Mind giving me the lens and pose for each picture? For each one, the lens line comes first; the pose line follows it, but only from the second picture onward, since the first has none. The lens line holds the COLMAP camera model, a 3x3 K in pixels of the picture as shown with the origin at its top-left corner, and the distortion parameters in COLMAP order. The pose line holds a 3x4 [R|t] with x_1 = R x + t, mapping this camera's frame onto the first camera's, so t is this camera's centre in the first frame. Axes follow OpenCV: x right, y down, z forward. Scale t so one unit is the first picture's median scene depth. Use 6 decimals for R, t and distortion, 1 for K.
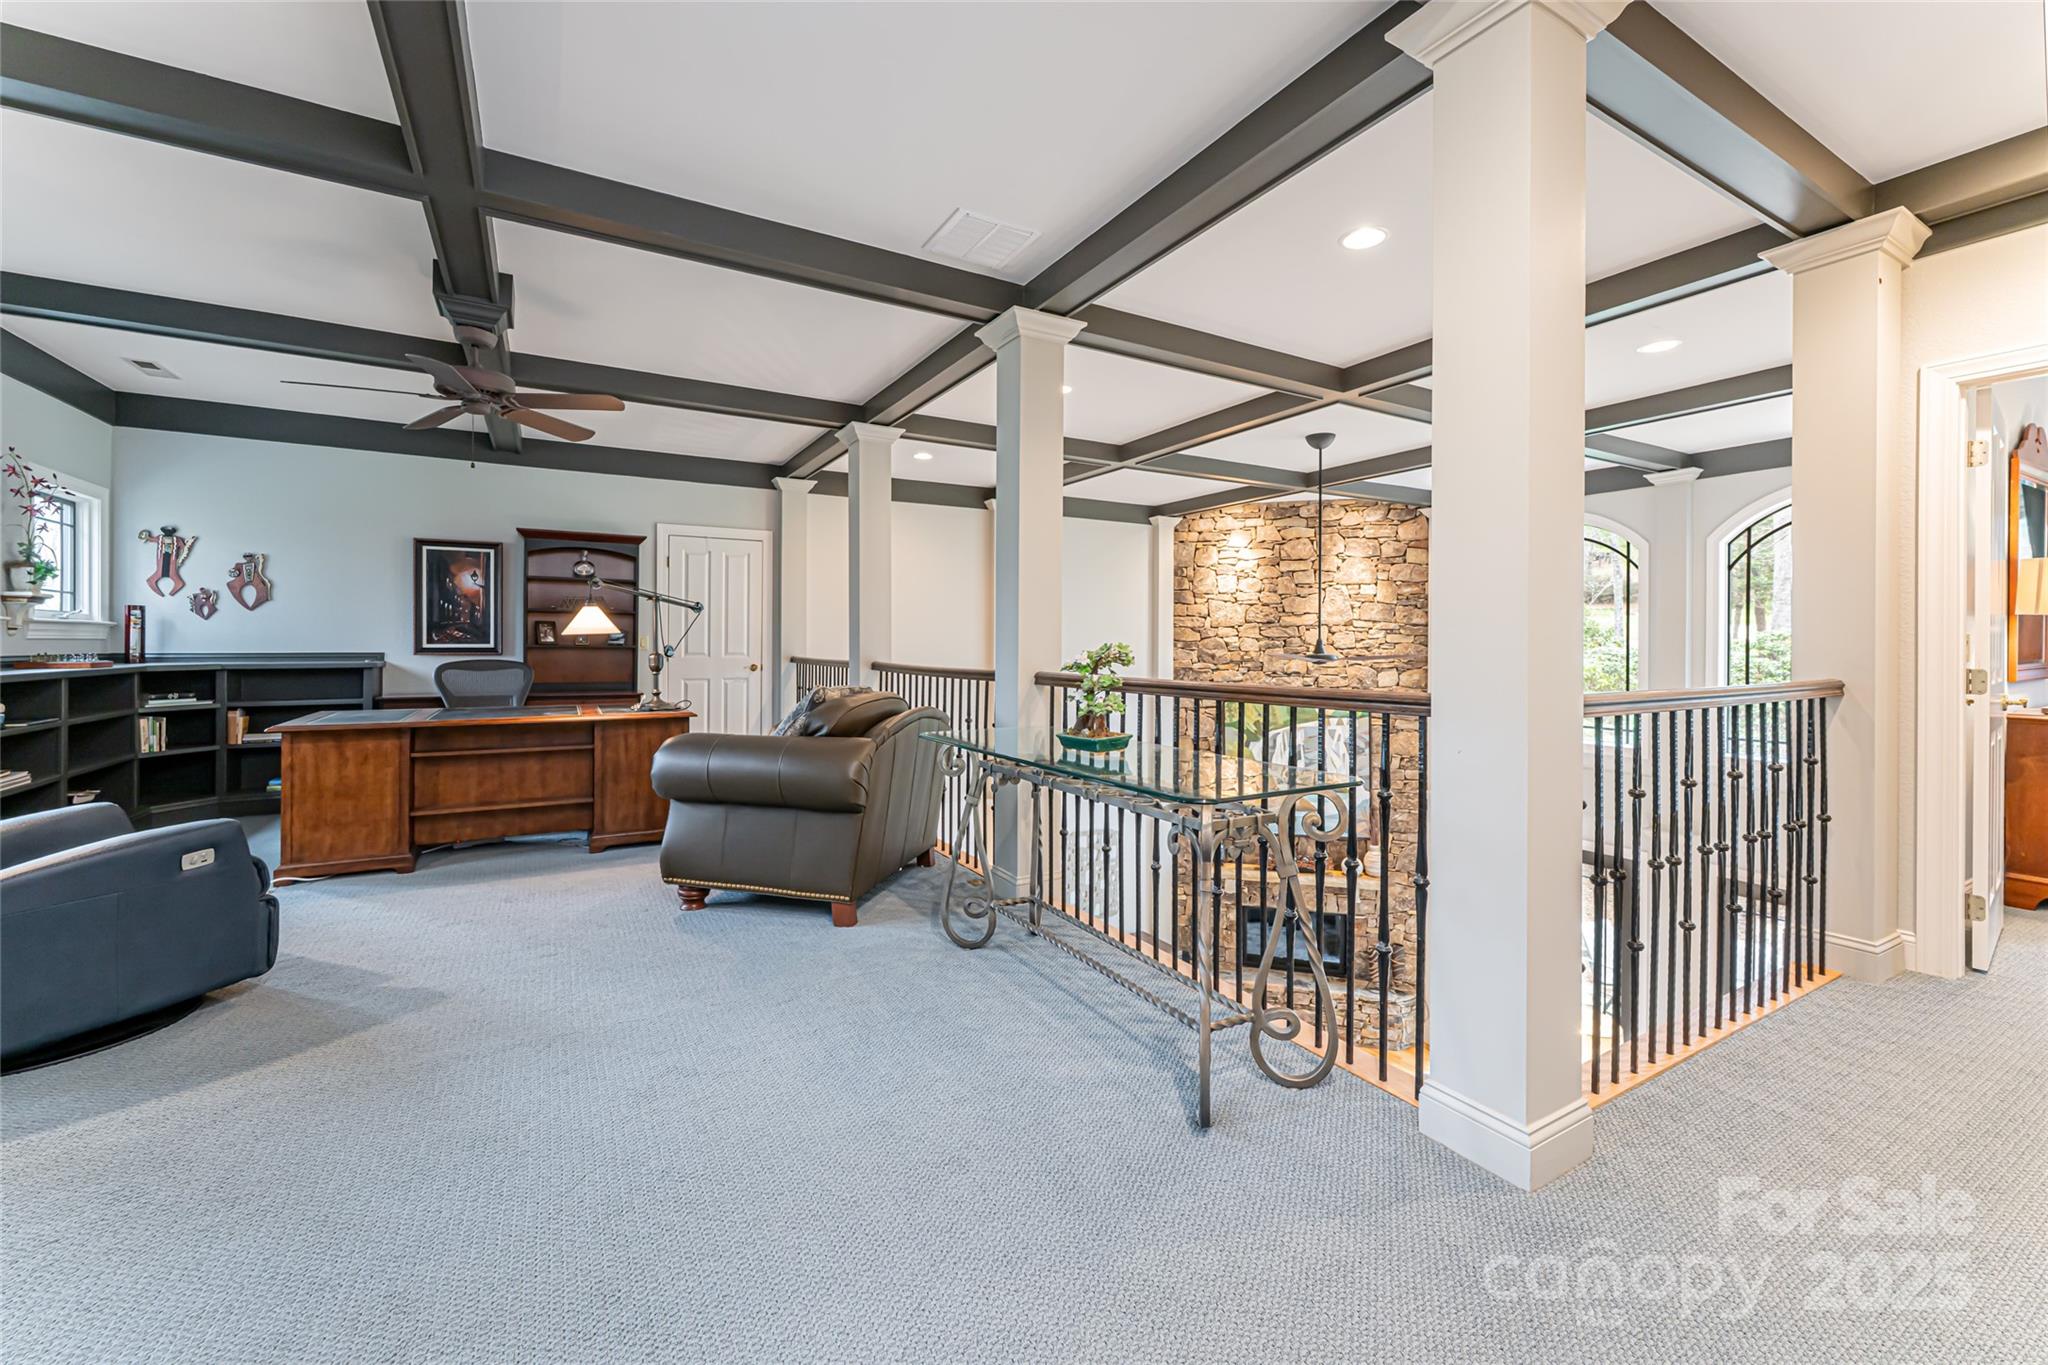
lens RADIAL K [[825.2, 0, 1027.0], [0, 825.2, 644.9], [0, 0, 1]] dist [0.001539, 0.000130]
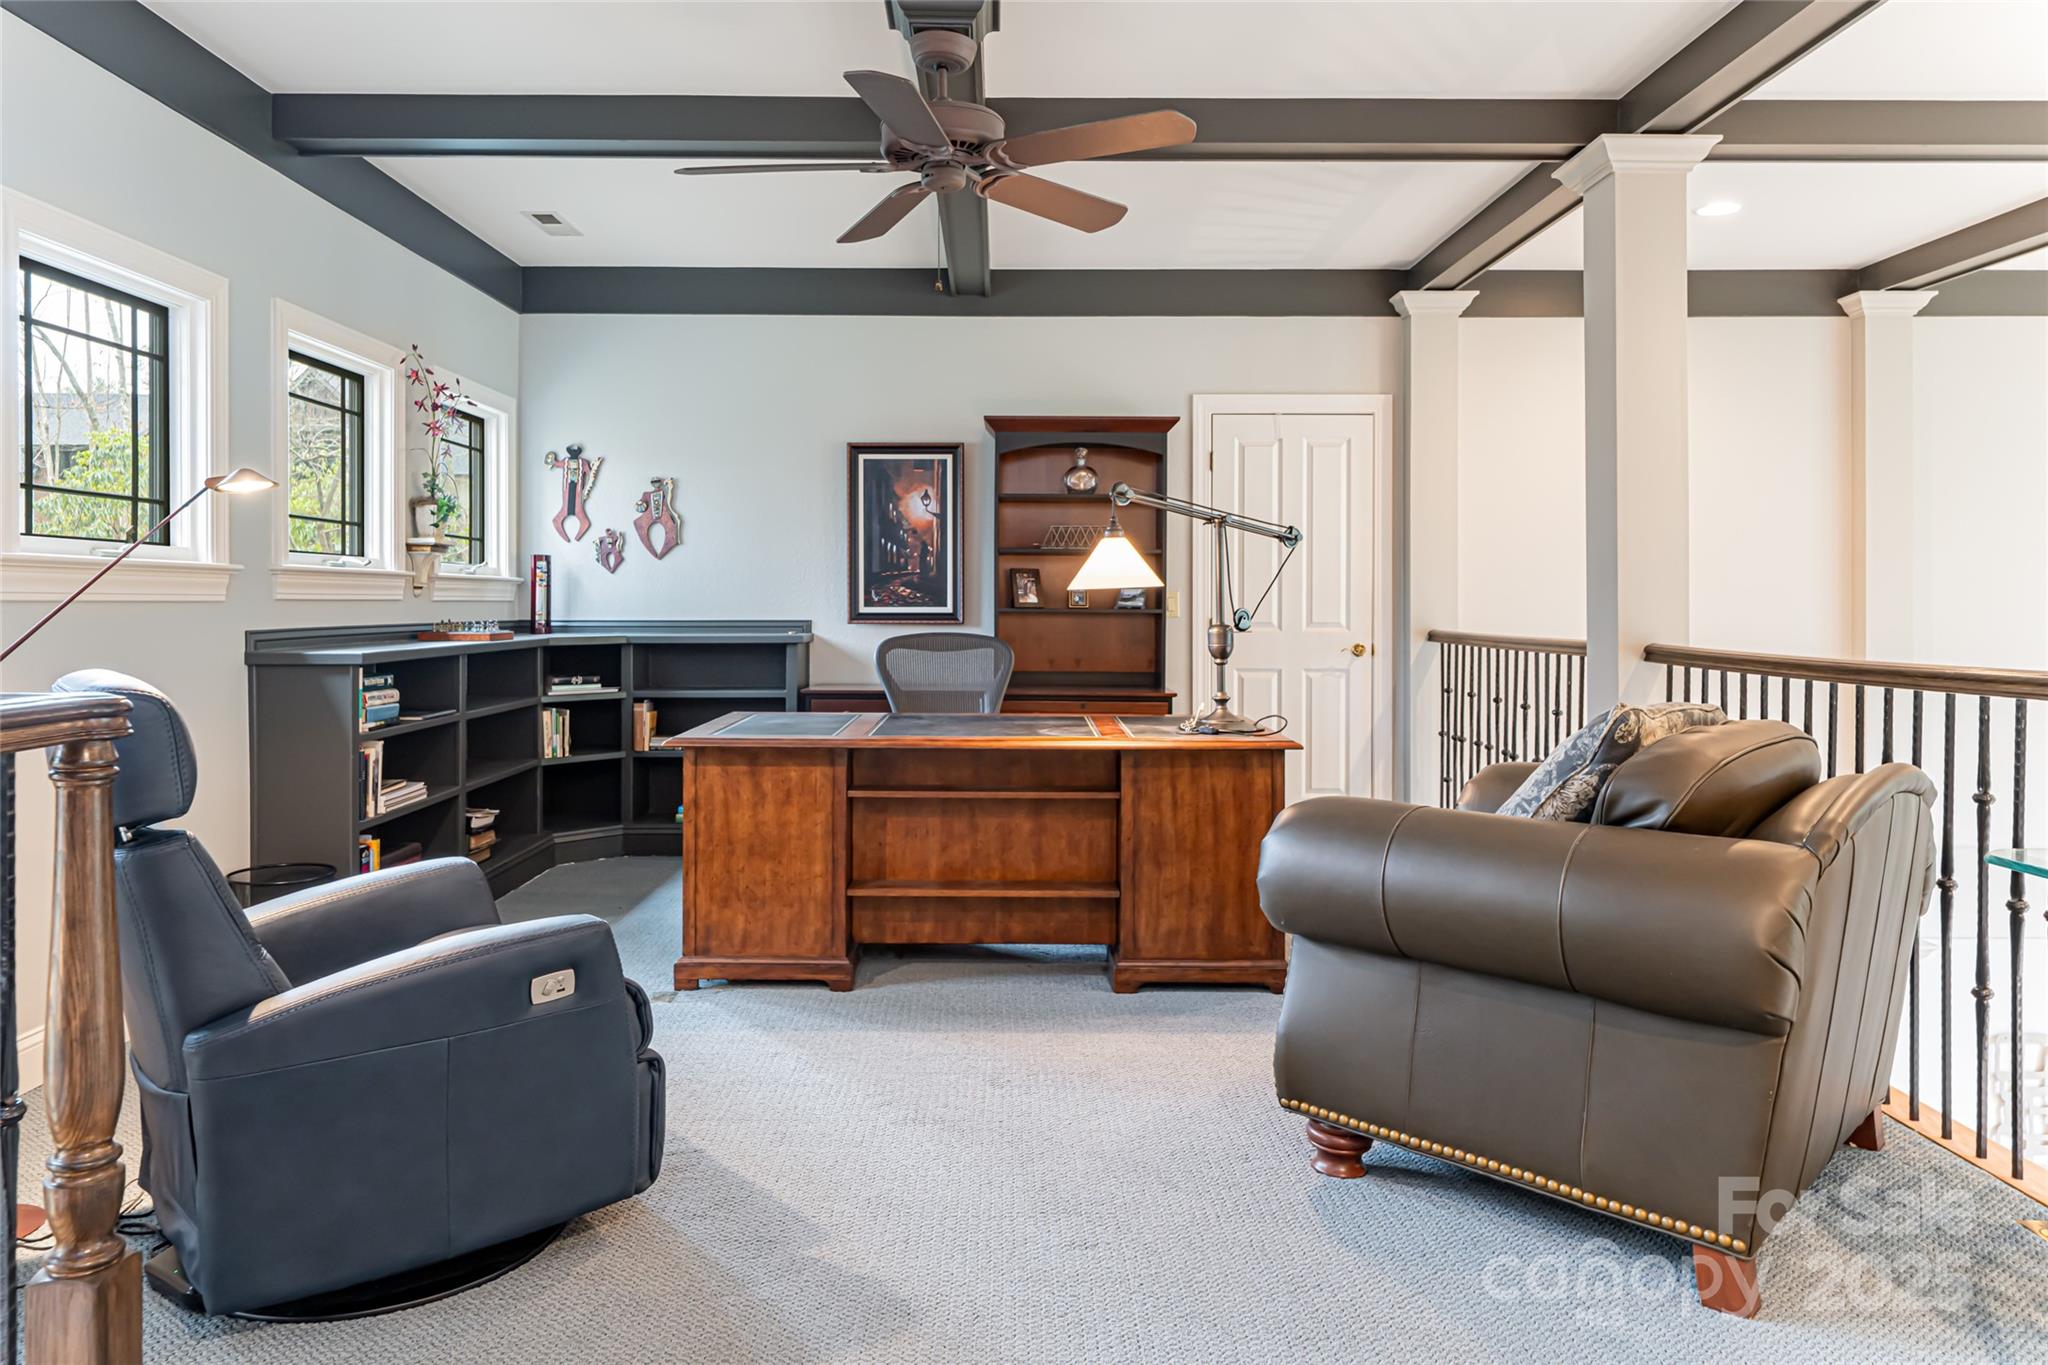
lens RADIAL K [[1362.4, 0, 1018.4], [0, 1362.4, 616.9], [0, 0, 1]] dist [-0.003251, -0.000301]
pose [[0.872550, 0.002425, -0.488518, -0.139606], [0.001148, 0.999975, 0.007014, -0.000881], [0.488523, -0.006681, 0.872525, 0.178813]]
